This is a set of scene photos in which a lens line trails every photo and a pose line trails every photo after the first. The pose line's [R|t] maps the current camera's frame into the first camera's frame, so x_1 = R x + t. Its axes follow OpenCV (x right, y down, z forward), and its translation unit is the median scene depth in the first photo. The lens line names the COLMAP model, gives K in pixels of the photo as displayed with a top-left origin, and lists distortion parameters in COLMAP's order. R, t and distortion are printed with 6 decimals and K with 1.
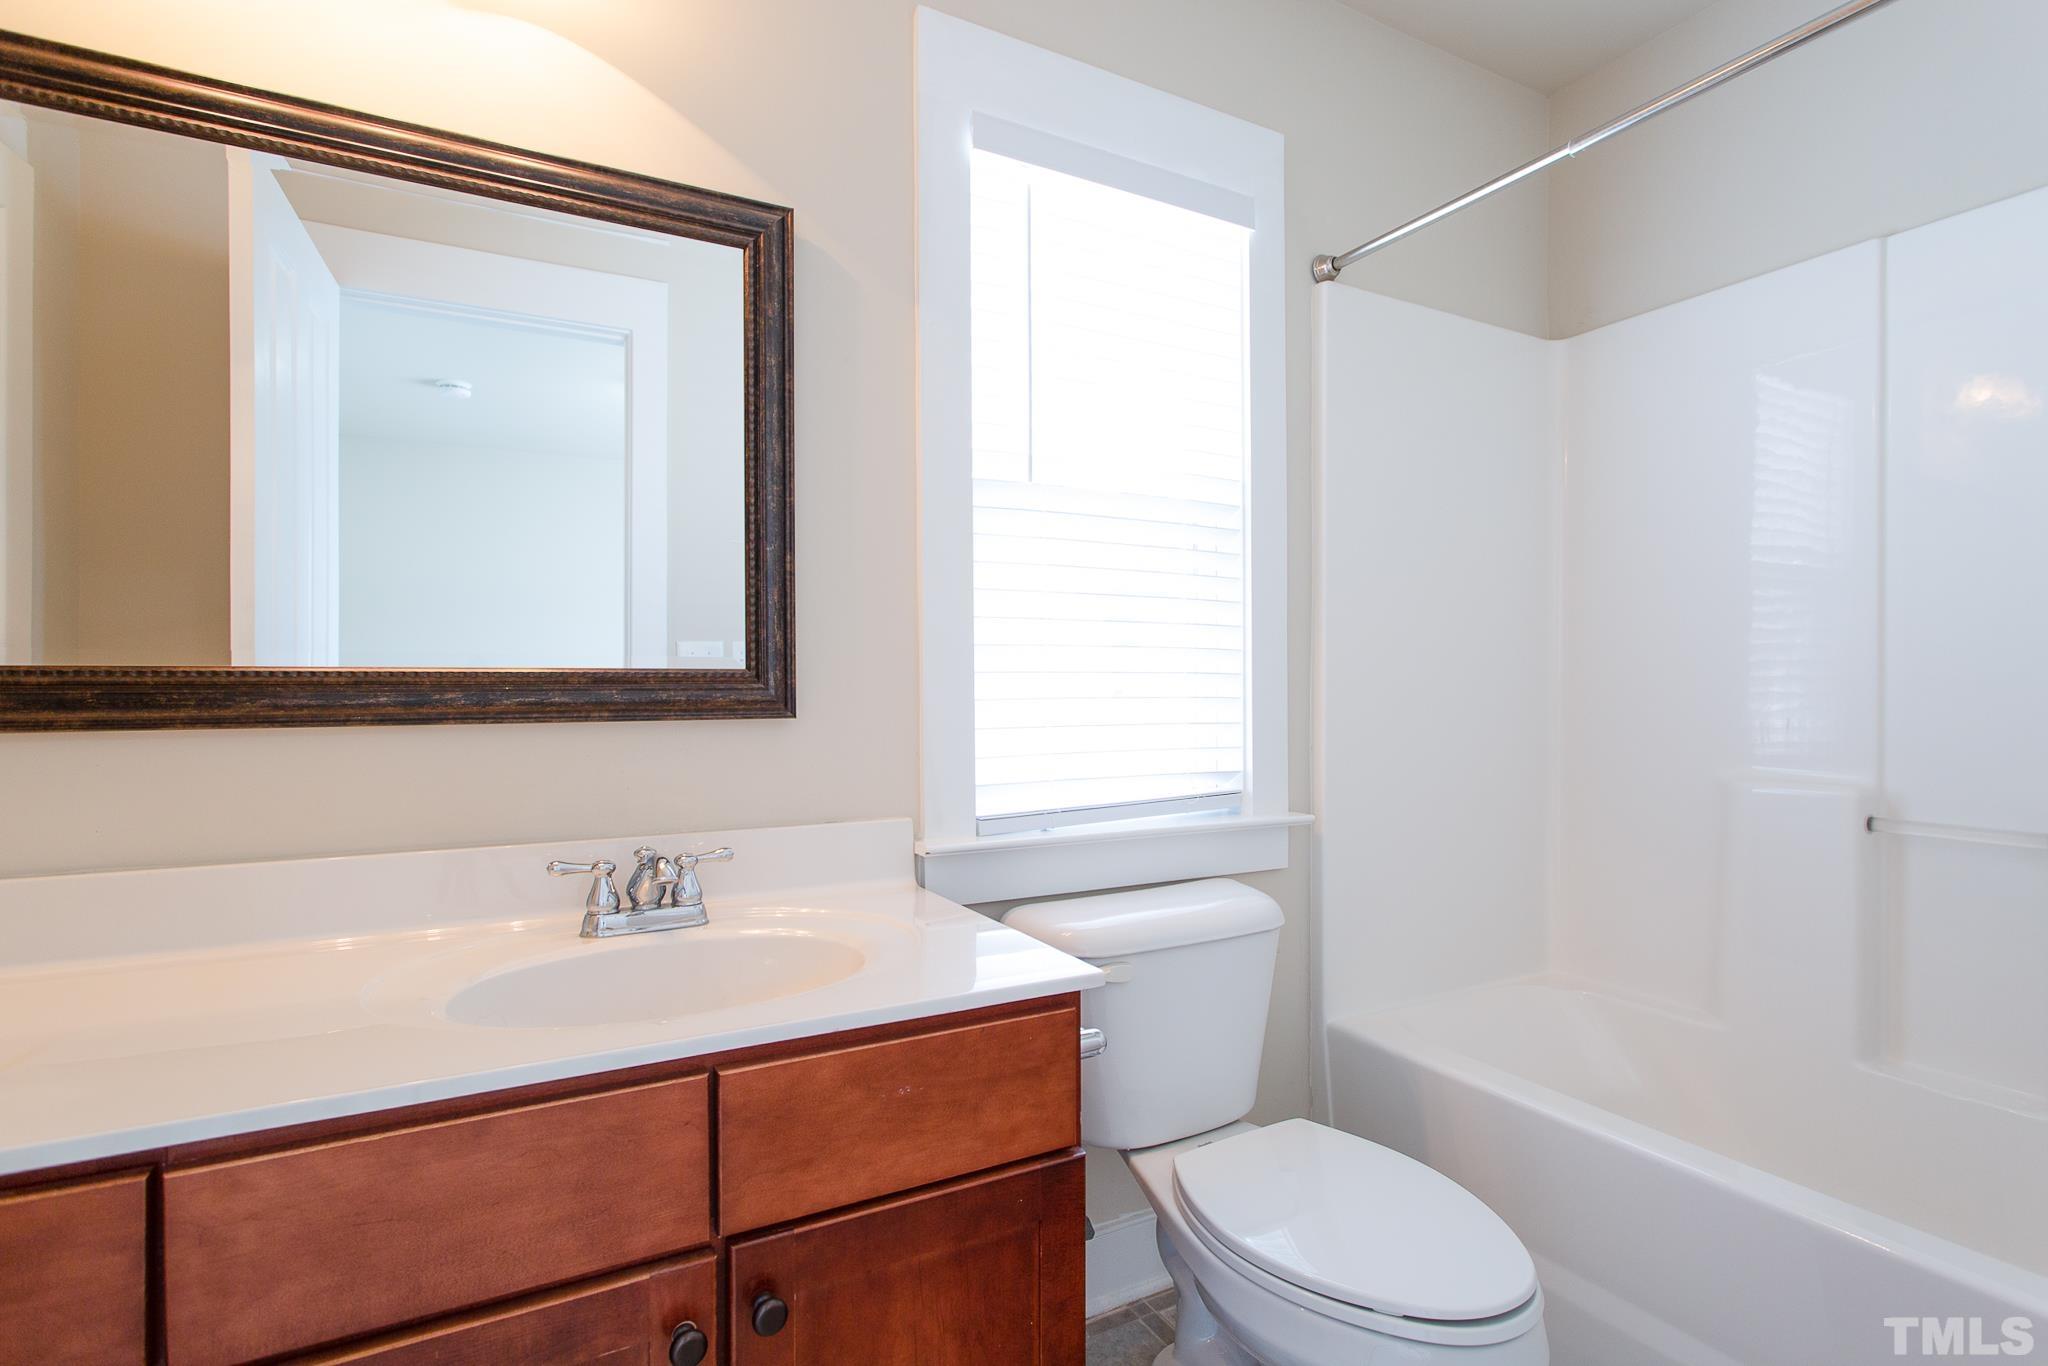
lens RADIAL K [[974.0, 0, 1016.7], [0, 974.0, 686.2], [0, 0, 1]] dist [0.004340, 0.000915]
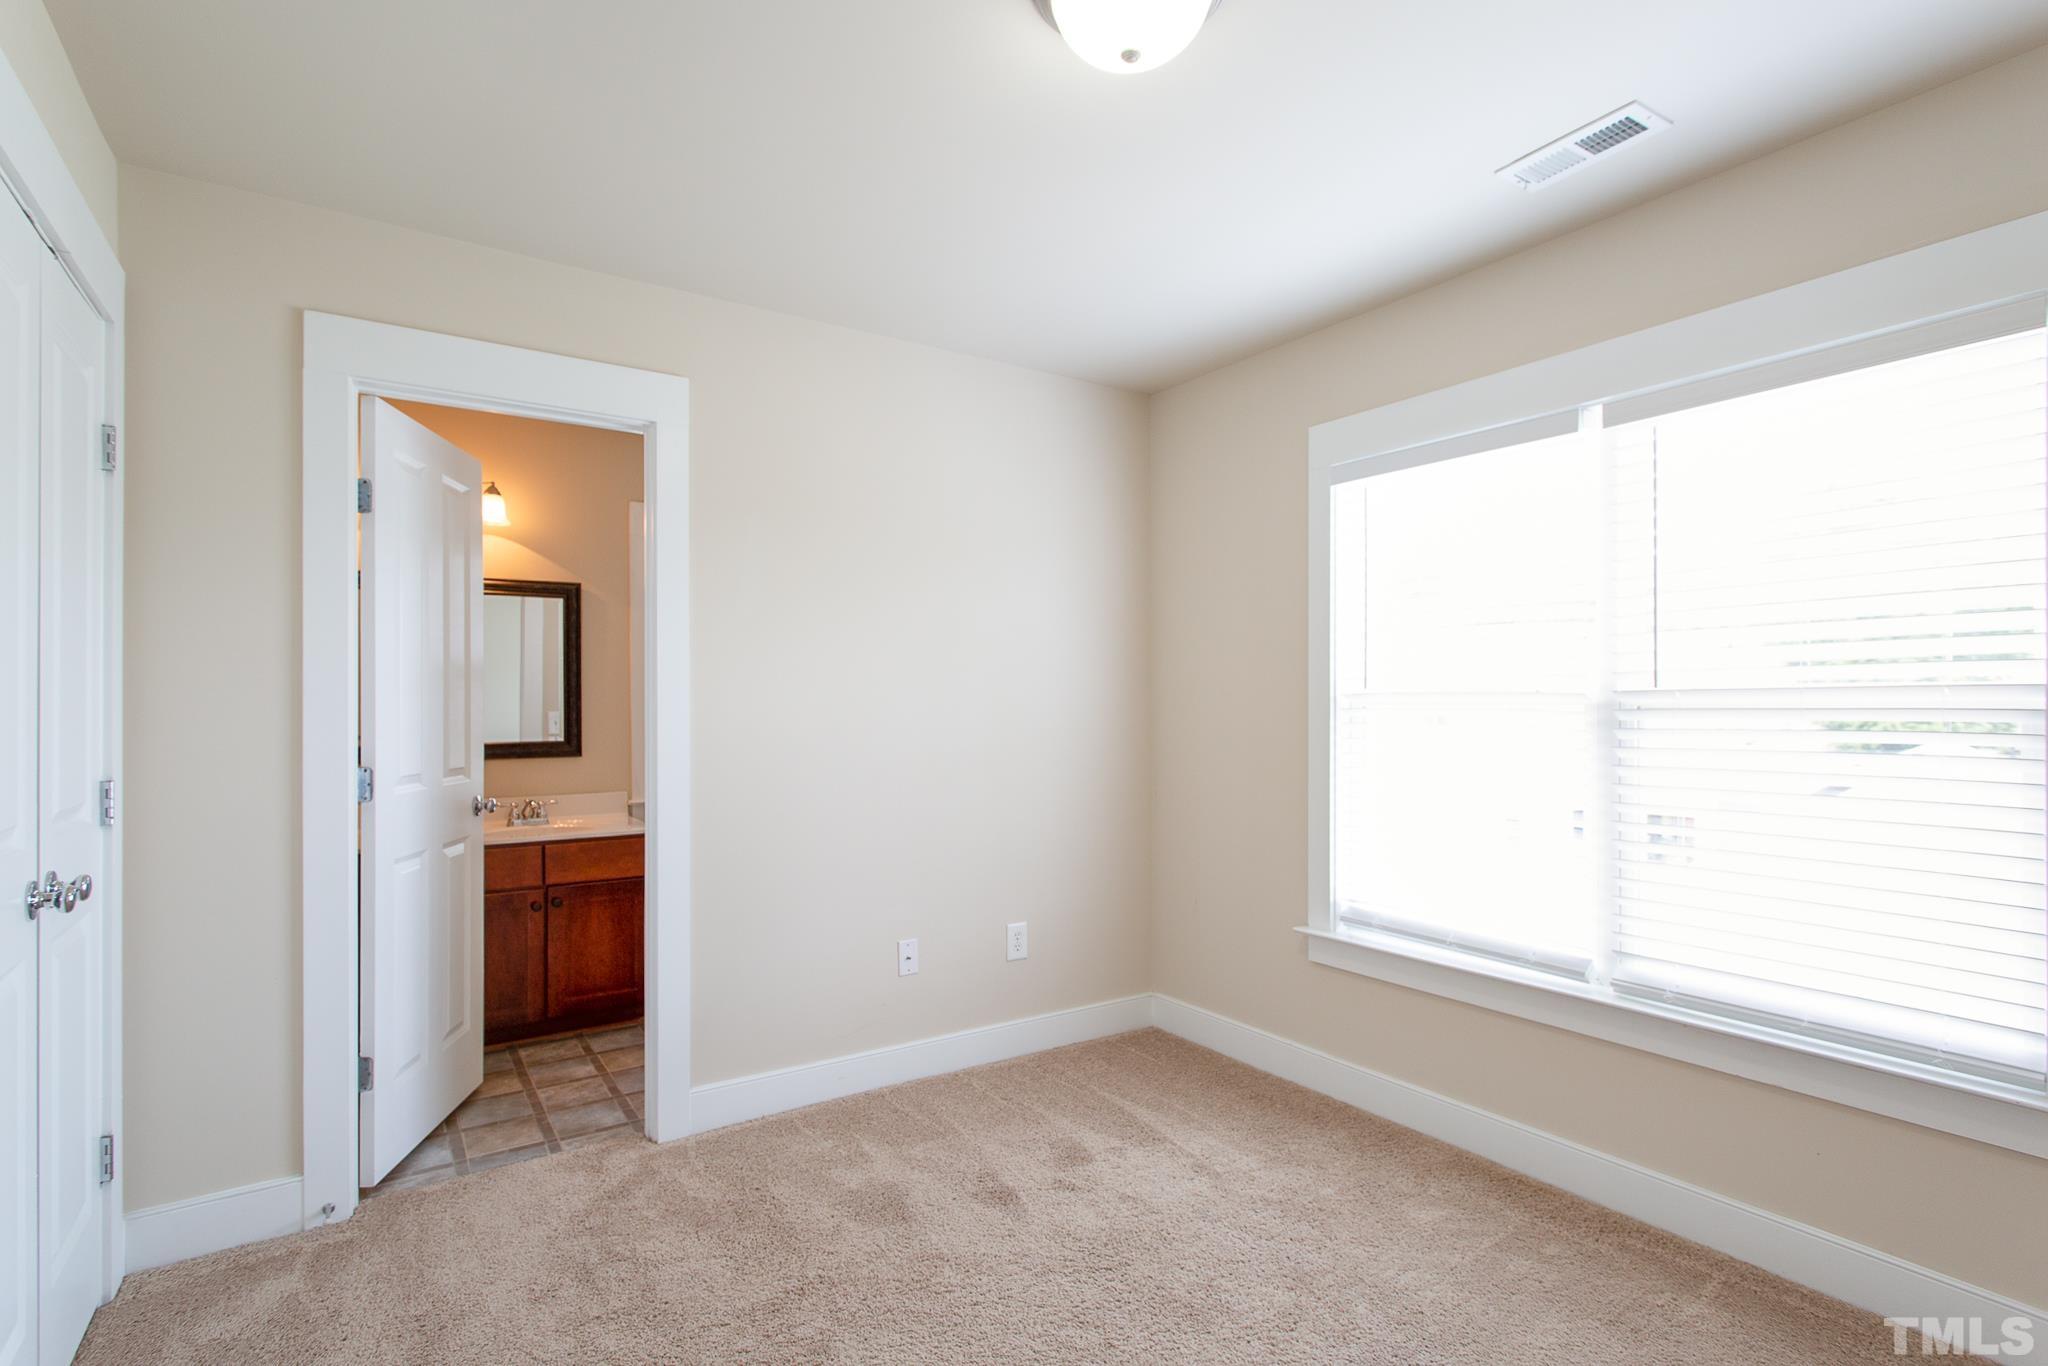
lens RADIAL K [[974.0, 0, 1016.7], [0, 974.0, 686.2], [0, 0, 1]] dist [0.004340, 0.000915]
pose [[0.995821, -0.002151, 0.091297, 0.870863], [0.002671, 0.999981, -0.005574, -0.172998], [-0.091283, 0.005794, 0.995808, -2.199405]]
